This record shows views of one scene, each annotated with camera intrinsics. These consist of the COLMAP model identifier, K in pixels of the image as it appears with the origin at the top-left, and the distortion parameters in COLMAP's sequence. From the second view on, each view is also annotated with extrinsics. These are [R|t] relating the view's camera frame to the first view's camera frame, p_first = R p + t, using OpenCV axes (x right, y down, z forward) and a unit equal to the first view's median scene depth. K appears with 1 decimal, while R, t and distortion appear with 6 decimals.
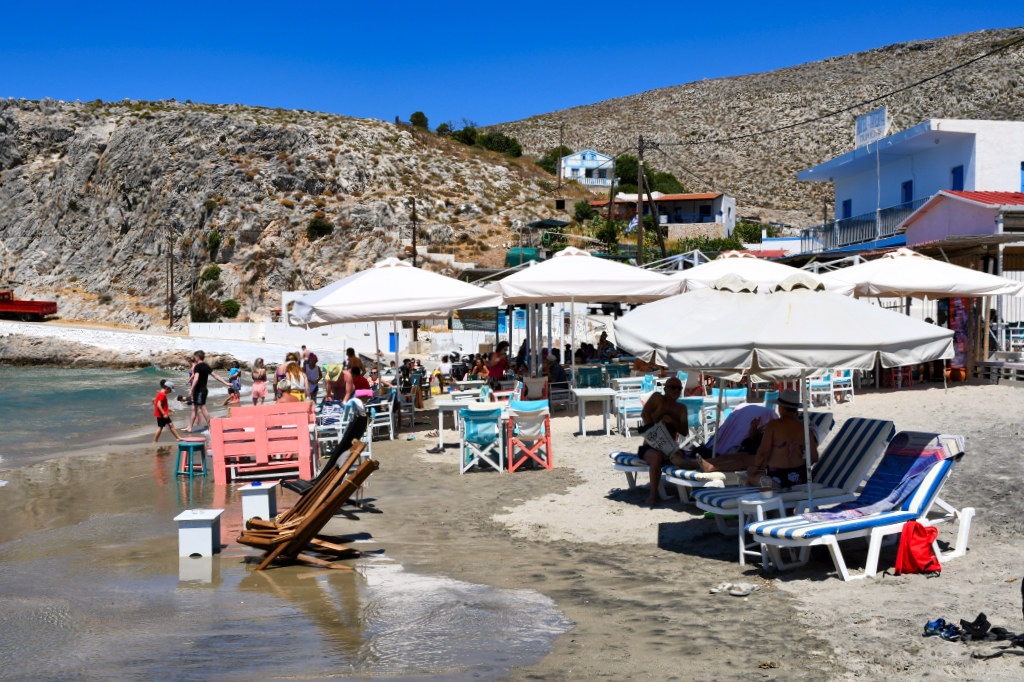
lens RADIAL K [[1214.4, 0, 512.0], [0, 1214.4, 341.0], [0, 0, 1]] dist [0.007917, 0.046345]
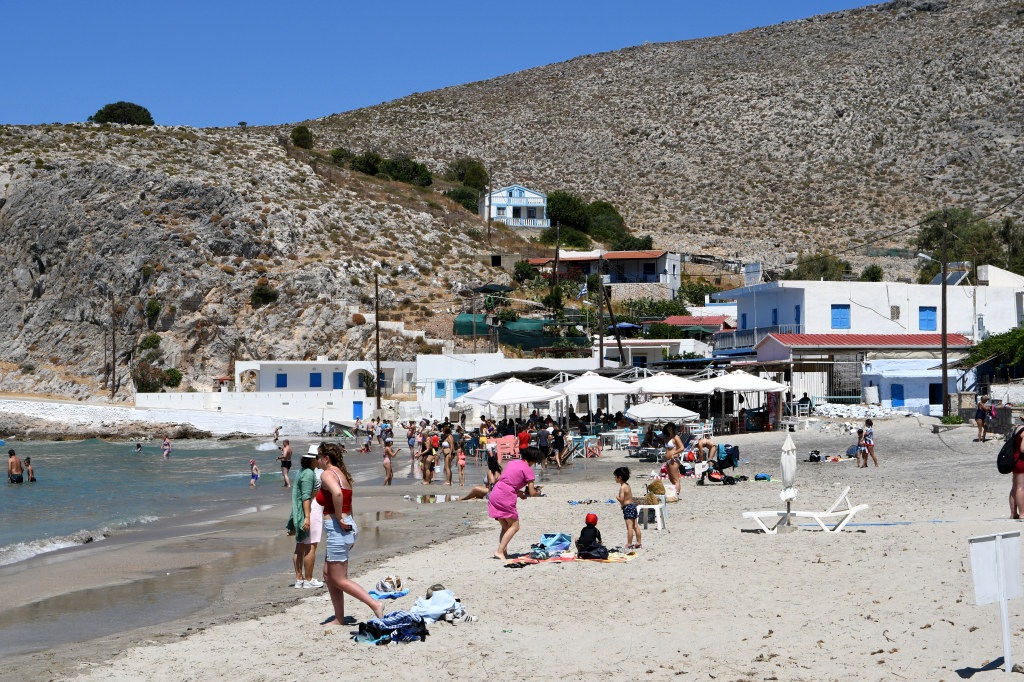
lens RADIAL K [[1982.9, 0, 512.0], [0, 1982.9, 341.0], [0, 0, 1]] dist [0.191153, -0.074670]
pose [[0.996130, -0.008194, 0.087511, -0.090057], [0.010735, 0.999533, -0.028601, -0.006612], [-0.087235, 0.029430, 0.995753, -0.572546]]
